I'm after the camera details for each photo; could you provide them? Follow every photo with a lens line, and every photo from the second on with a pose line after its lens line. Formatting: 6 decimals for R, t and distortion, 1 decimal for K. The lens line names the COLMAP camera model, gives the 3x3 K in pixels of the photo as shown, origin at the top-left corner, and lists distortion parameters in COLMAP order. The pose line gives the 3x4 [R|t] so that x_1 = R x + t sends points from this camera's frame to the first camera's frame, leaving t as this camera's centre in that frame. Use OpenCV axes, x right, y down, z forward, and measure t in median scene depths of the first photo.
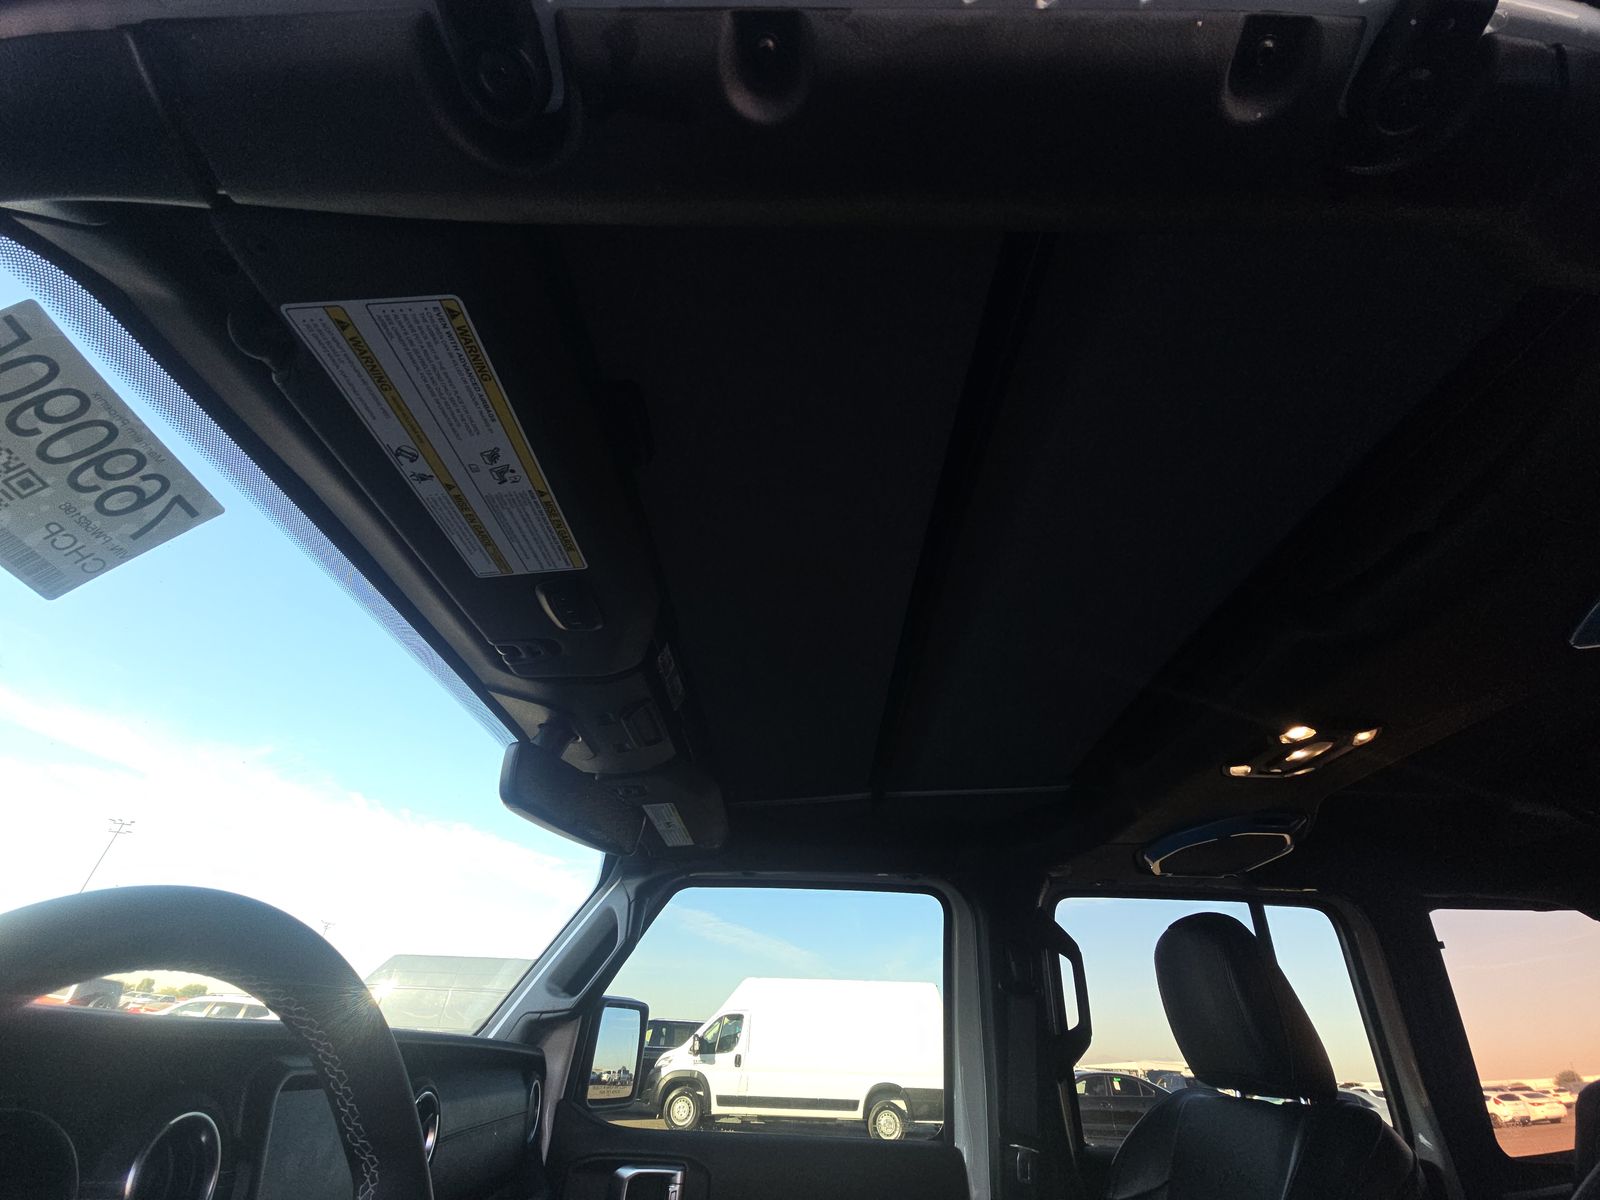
lens RADIAL K [[643.6, 0, 804.3], [0, 643.6, 597.6], [0, 0, 1]] dist [-0.001603, -0.000033]
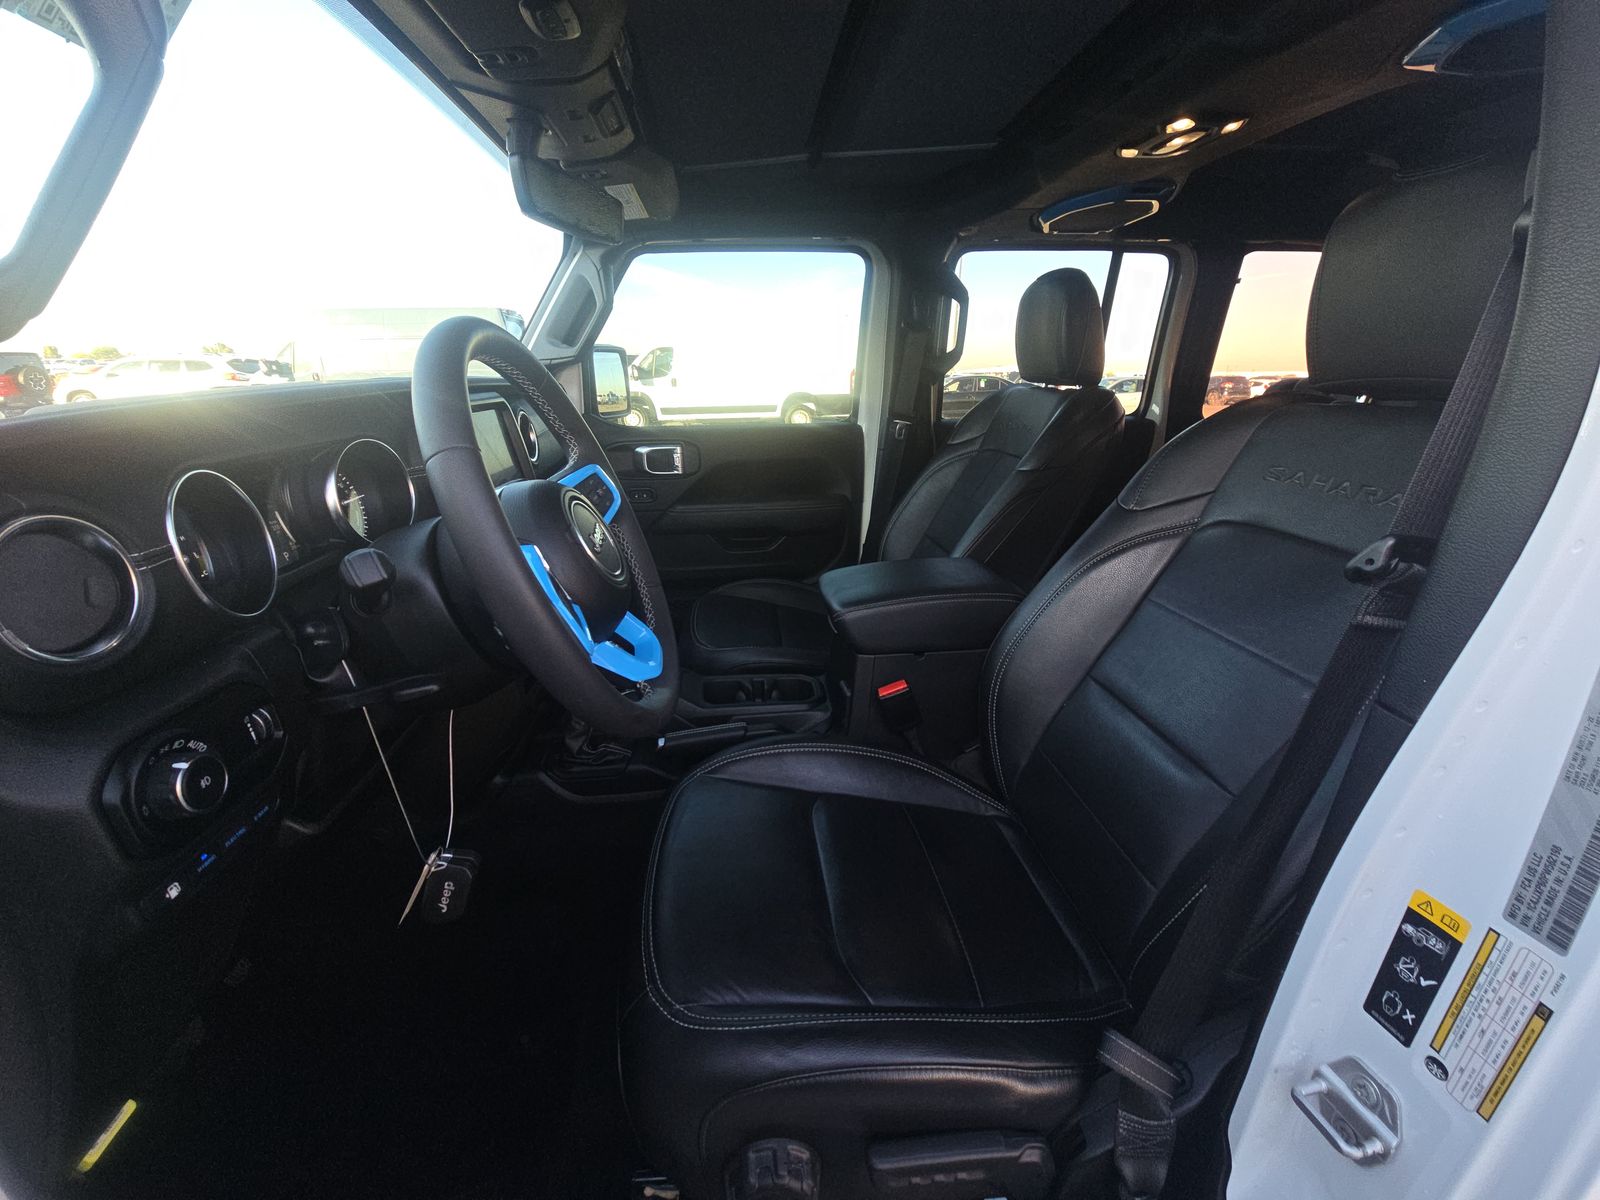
lens RADIAL K [[643.6, 0, 804.3], [0, 643.6, 597.6], [0, 0, 1]] dist [-0.001603, -0.000033]
pose [[0.992625, -0.080894, 0.090291, -0.059393], [-0.026804, 0.579913, 0.814237, -0.137580], [-0.118228, -0.810652, 0.573467, -0.182029]]
